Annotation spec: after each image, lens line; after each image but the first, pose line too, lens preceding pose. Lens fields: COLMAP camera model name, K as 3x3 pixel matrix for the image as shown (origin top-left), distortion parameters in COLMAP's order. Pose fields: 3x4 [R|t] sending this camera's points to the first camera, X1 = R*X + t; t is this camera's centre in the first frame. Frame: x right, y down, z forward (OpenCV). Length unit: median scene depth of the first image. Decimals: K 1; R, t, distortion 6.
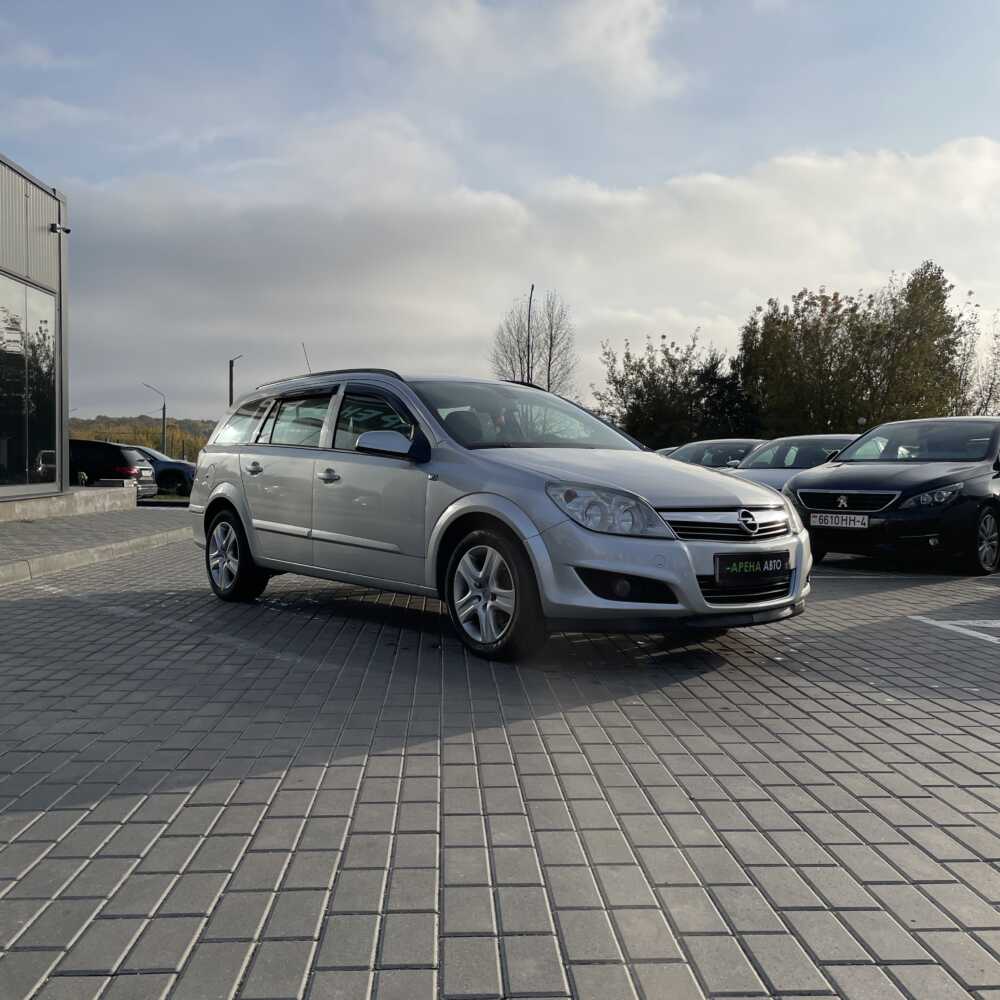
lens RADIAL K [[1023.7, 0, 499.9], [0, 1023.7, 483.4], [0, 0, 1]] dist [0.011836, -0.005615]
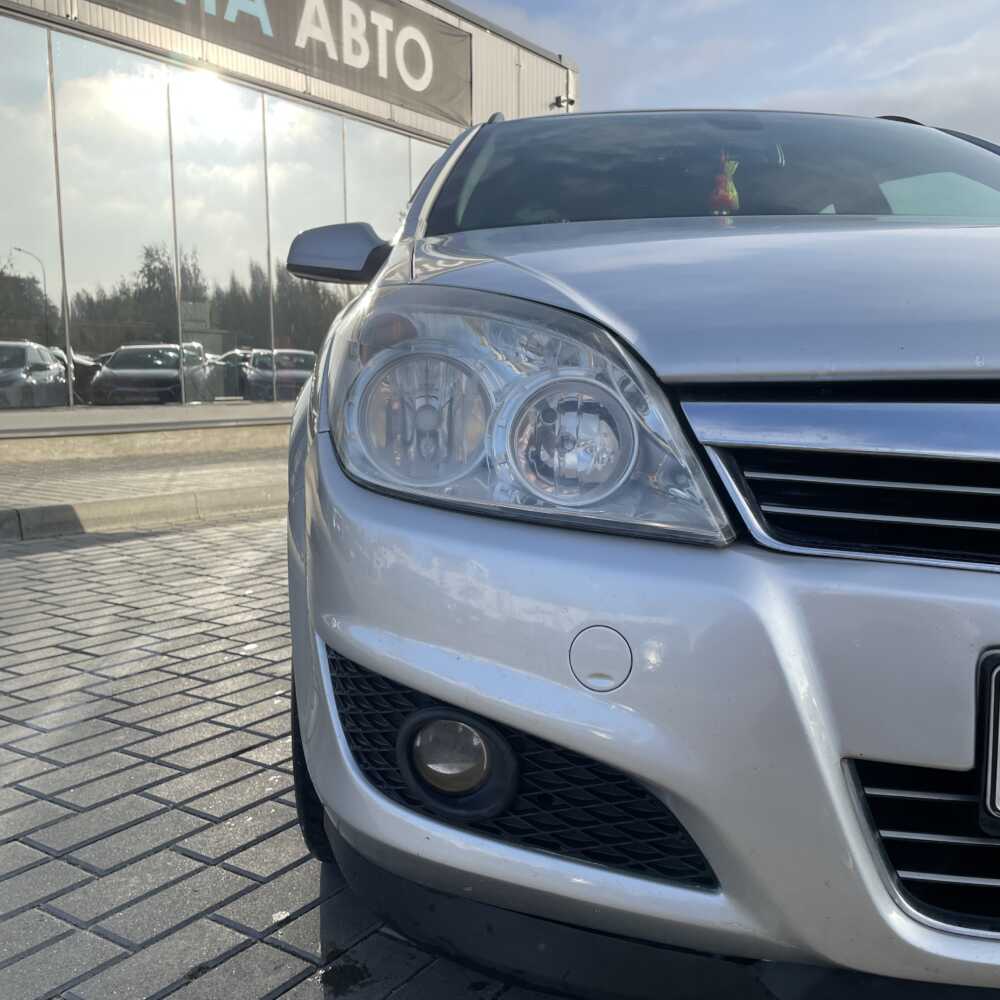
lens RADIAL K [[1009.4, 0, 491.3], [0, 1009.4, 500.5], [0, 0, 1]] dist [0.096348, -0.131420]
pose [[0.787894, 0.054571, -0.613388, 0.076378], [0.004571, 0.995520, 0.094439, 0.008659], [0.615794, -0.077212, 0.784115, 0.252694]]
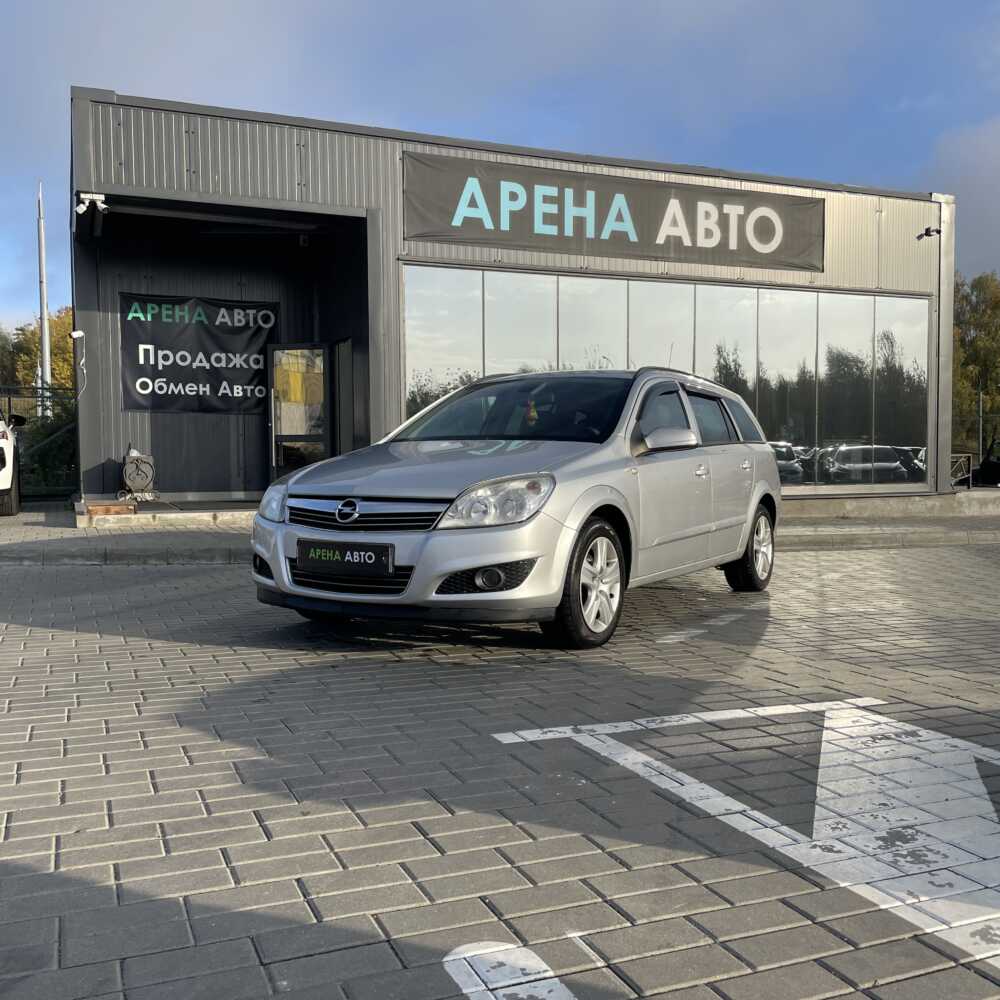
lens RADIAL K [[1009.4, 0, 491.3], [0, 1009.4, 500.5], [0, 0, 1]] dist [0.096348, -0.131420]
pose [[0.327137, 0.018358, -0.944799, 0.389435], [-0.007708, 0.999830, 0.016759, 0.003178], [0.944945, 0.001800, 0.327223, 0.261172]]
